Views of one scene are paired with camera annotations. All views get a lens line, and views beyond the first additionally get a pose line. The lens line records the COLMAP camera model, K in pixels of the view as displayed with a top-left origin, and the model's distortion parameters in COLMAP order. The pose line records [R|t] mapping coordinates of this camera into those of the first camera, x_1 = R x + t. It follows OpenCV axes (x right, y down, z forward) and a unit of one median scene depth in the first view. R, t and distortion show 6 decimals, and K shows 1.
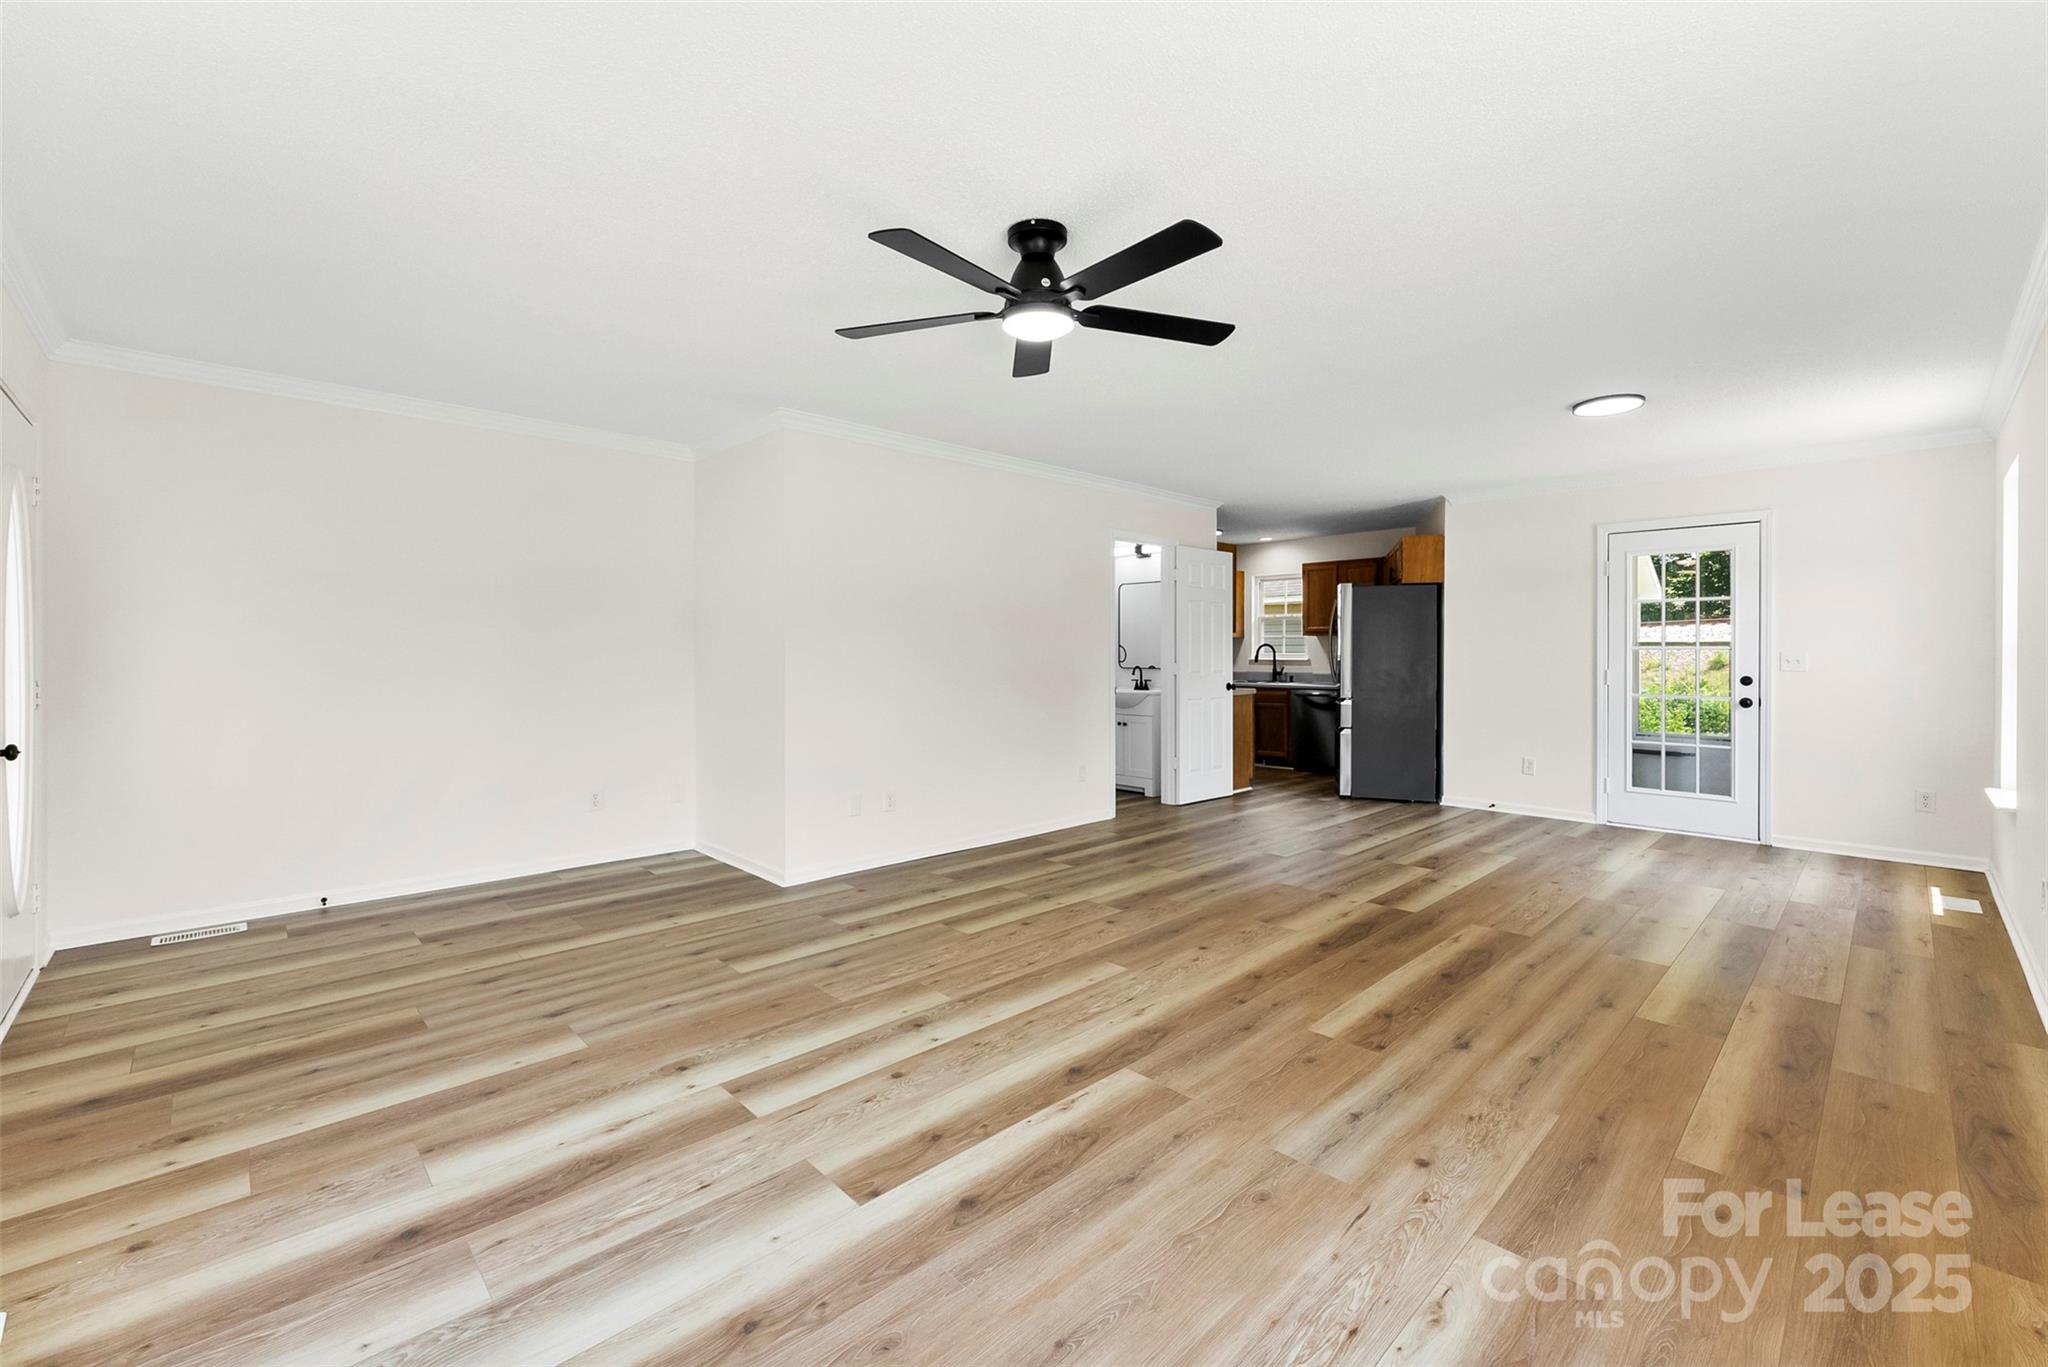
lens RADIAL K [[845.5, 0, 1019.1], [0, 845.5, 667.9], [0, 0, 1]] dist [-0.007321, 0.000150]
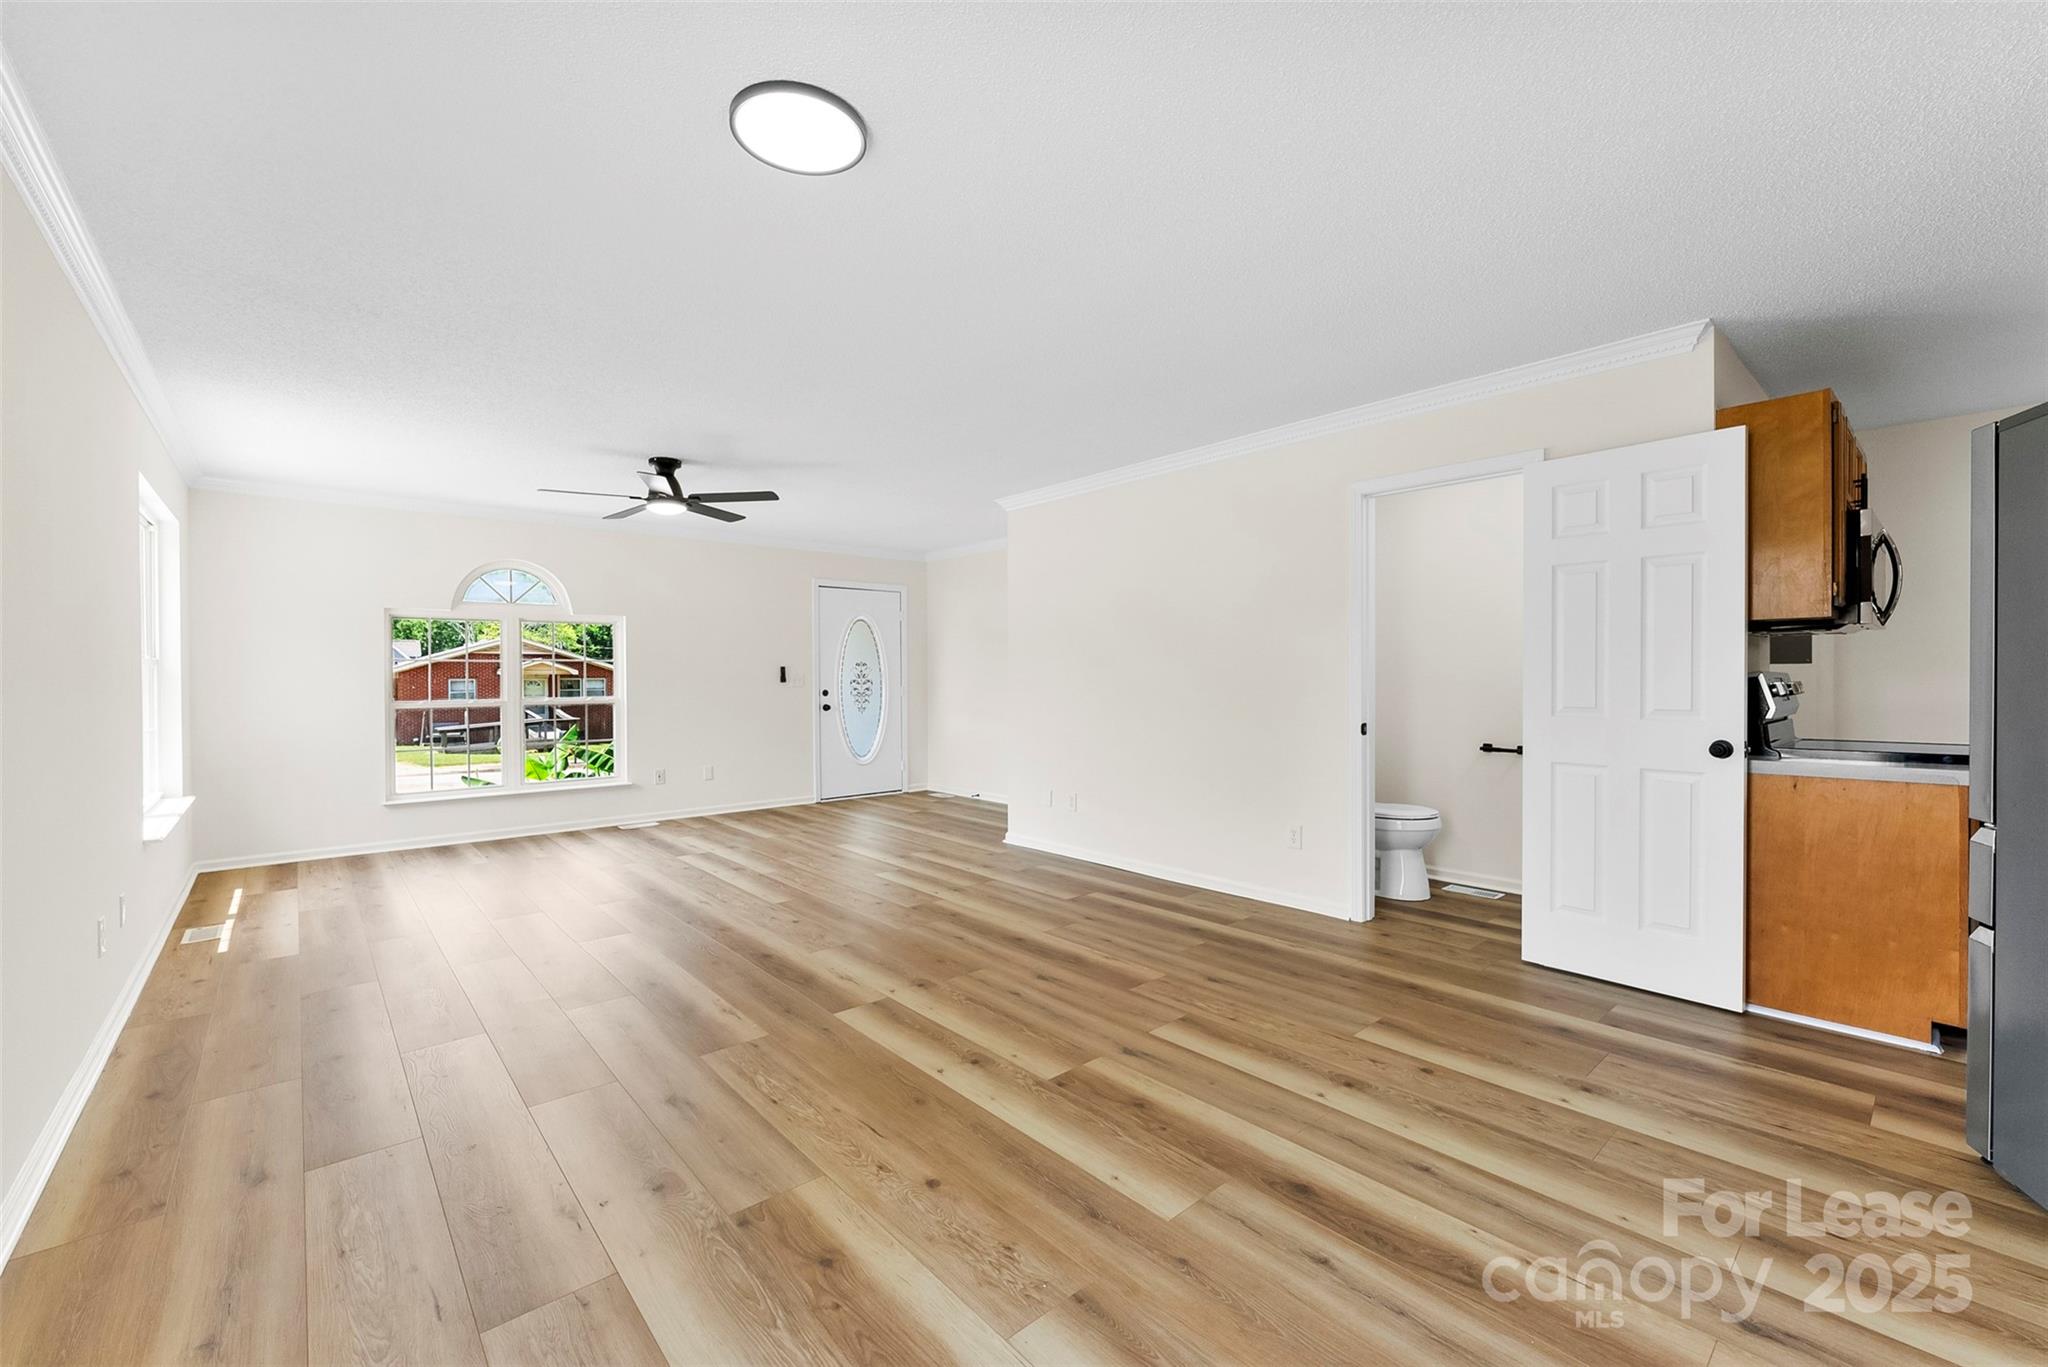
lens RADIAL K [[845.0, 0, 1026.0], [0, 845.0, 676.7], [0, 0, 1]] dist [-0.003831, -0.000063]
pose [[-0.045099, 0.001674, -0.998981, 1.297291], [-0.011539, 0.999931, 0.002197, -0.020396], [0.998916, 0.011626, -0.045076, 1.277218]]
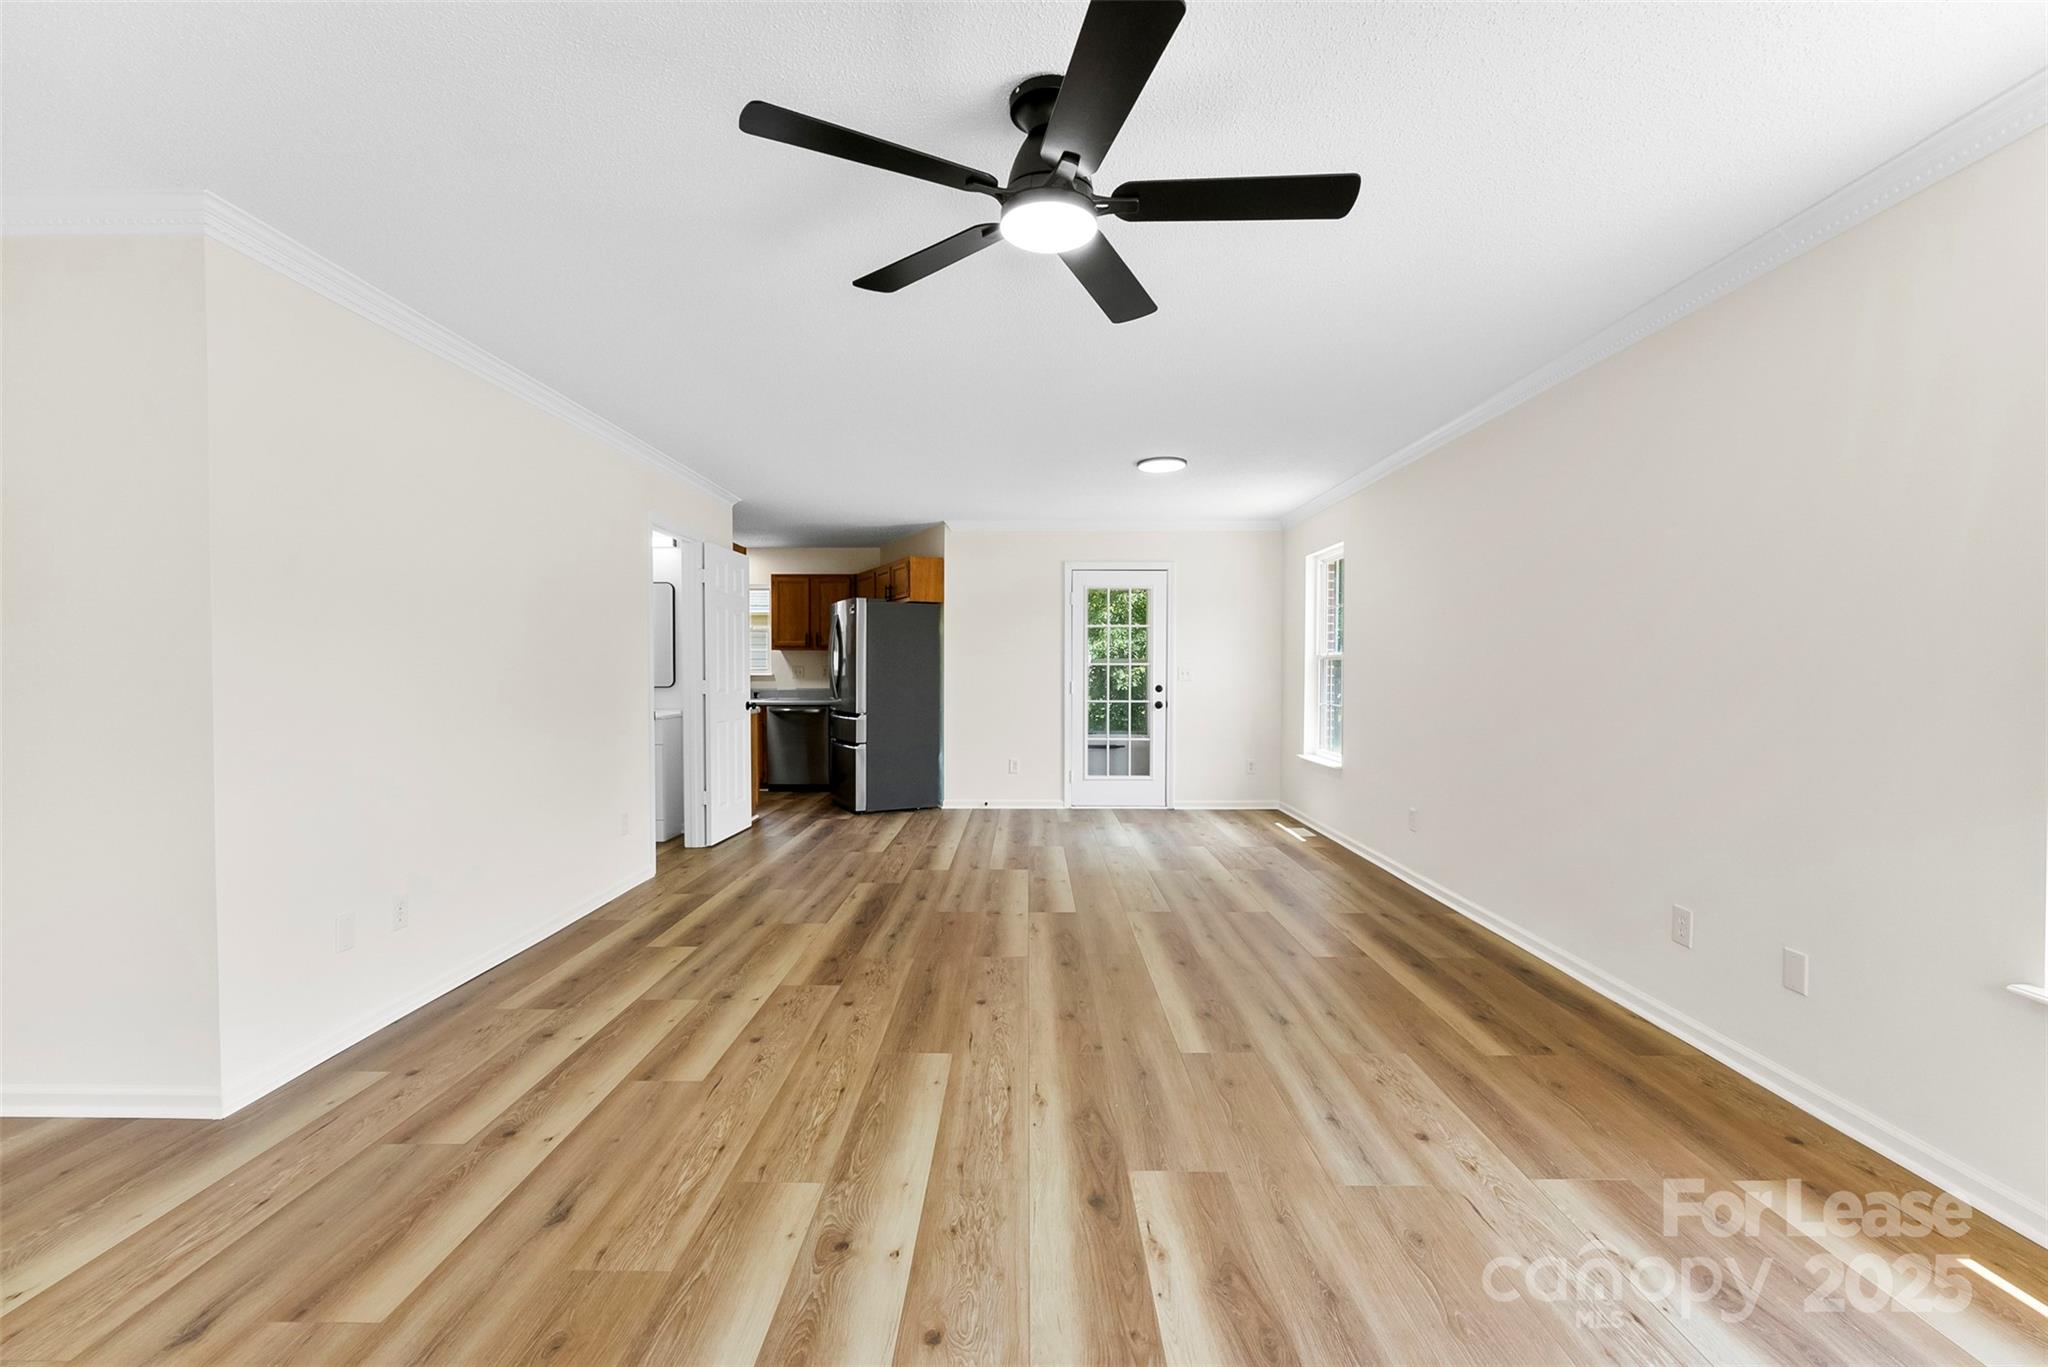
lens RADIAL K [[836.7, 0, 1024.6], [0, 836.7, 674.2], [0, 0, 1]] dist [-0.007037, 0.000486]
pose [[0.694643, -0.006618, 0.719324, -0.350983], [0.013040, 0.999909, -0.003393, -0.008094], [-0.719236, 0.011737, 0.694667, 0.329508]]
